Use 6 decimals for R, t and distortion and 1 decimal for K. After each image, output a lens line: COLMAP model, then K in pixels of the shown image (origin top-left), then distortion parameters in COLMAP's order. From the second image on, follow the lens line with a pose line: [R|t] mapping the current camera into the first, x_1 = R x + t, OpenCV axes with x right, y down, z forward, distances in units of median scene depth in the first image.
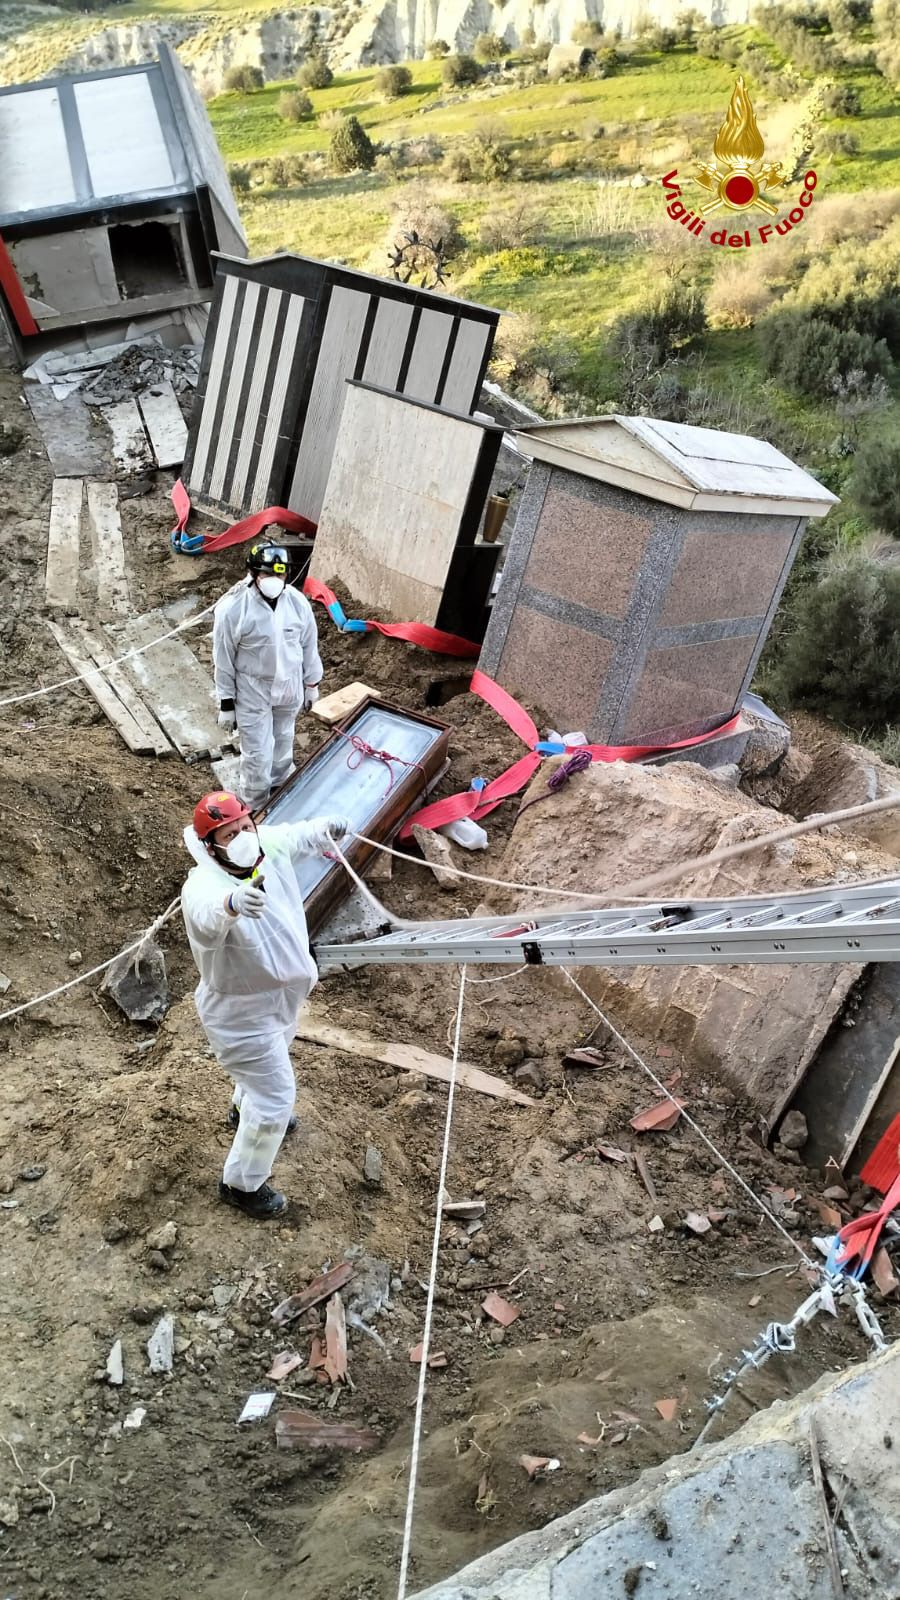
lens RADIAL K [[1271.1, 0, 448.4], [0, 1271.1, 776.8], [0, 0, 1]] dist [0.088107, -0.179516]
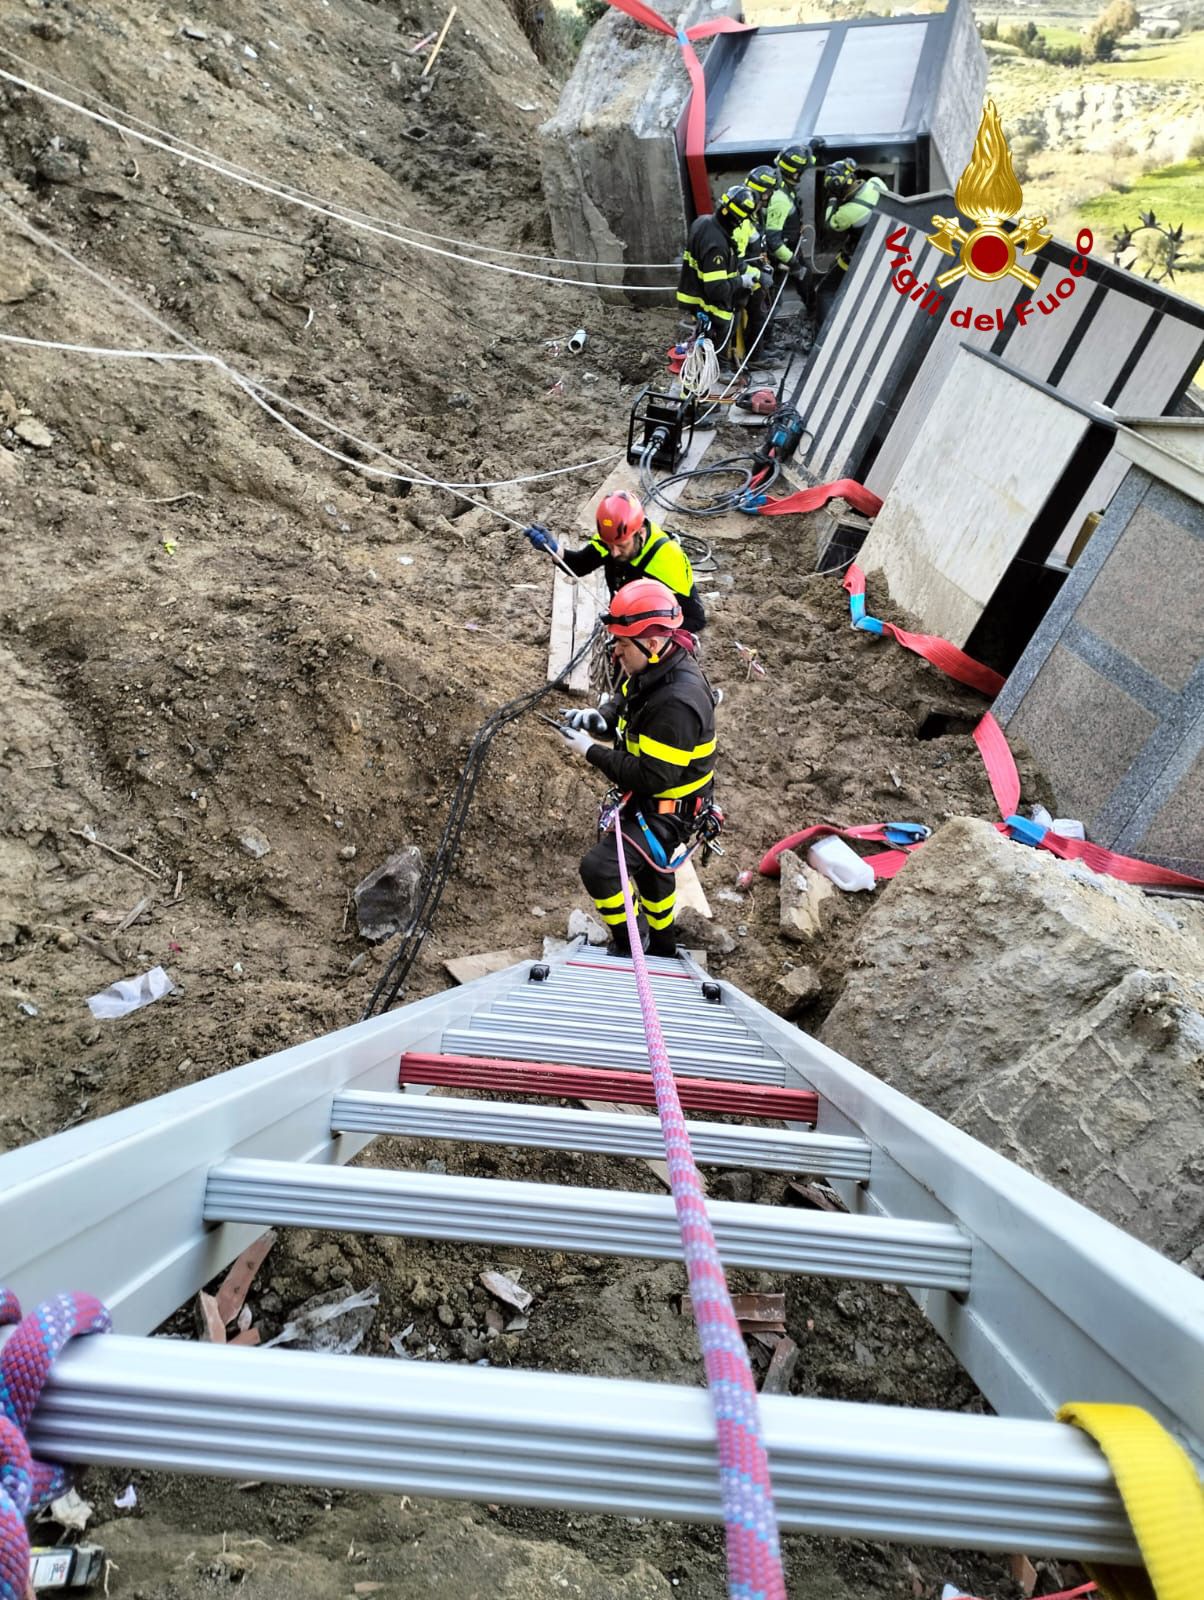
lens RADIAL K [[1270.0, 0, 617.2], [0, 1270.0, 795.7], [0, 0, 1]] dist [0.091210, -0.182857]
pose [[0.856725, 0.303768, -0.416830, 0.153778], [-0.312326, 0.948688, 0.049429, -0.001249], [0.410457, 0.087840, 0.907639, 0.161916]]
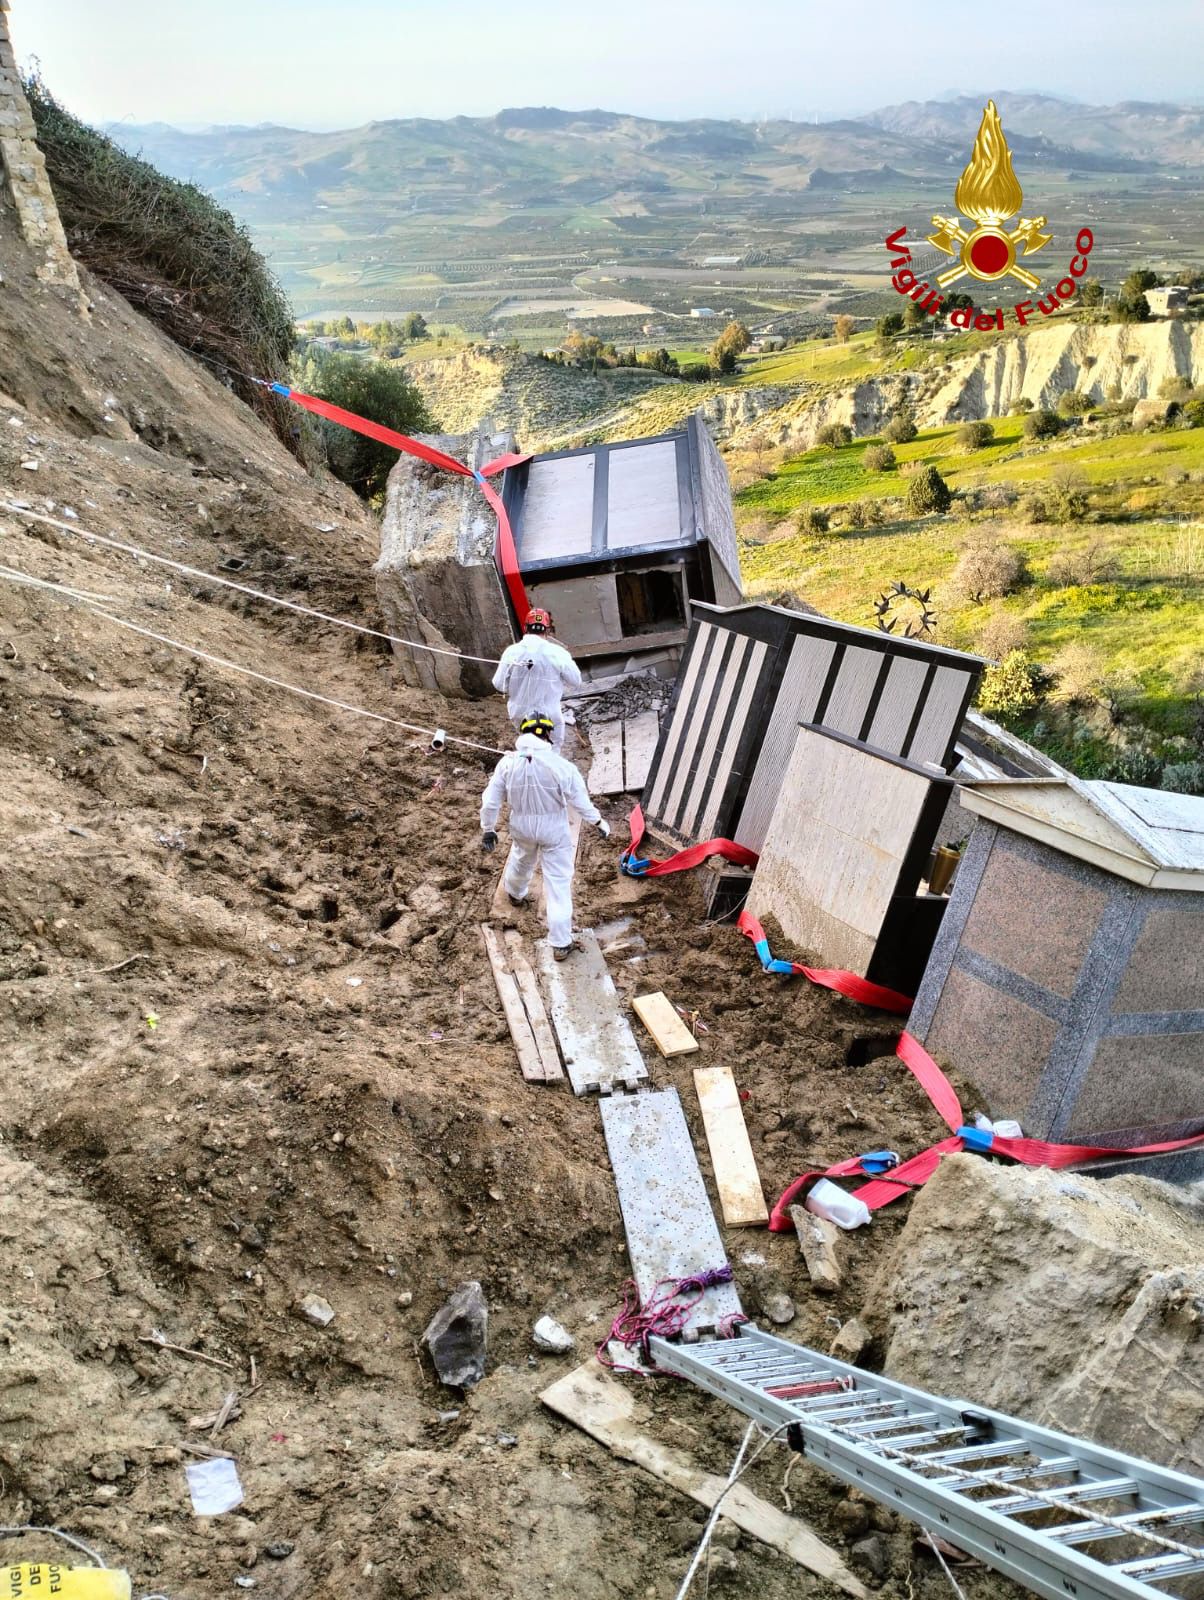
lens RADIAL K [[1259.9, 0, 609.2], [0, 1259.9, 785.8], [0, 0, 1]] dist [0.082336, -0.159010]
pose [[0.952108, 0.067990, -0.298106, 0.070535], [-0.133782, 0.969320, -0.206205, -0.034775], [0.274940, 0.236211, 0.931994, 0.044581]]
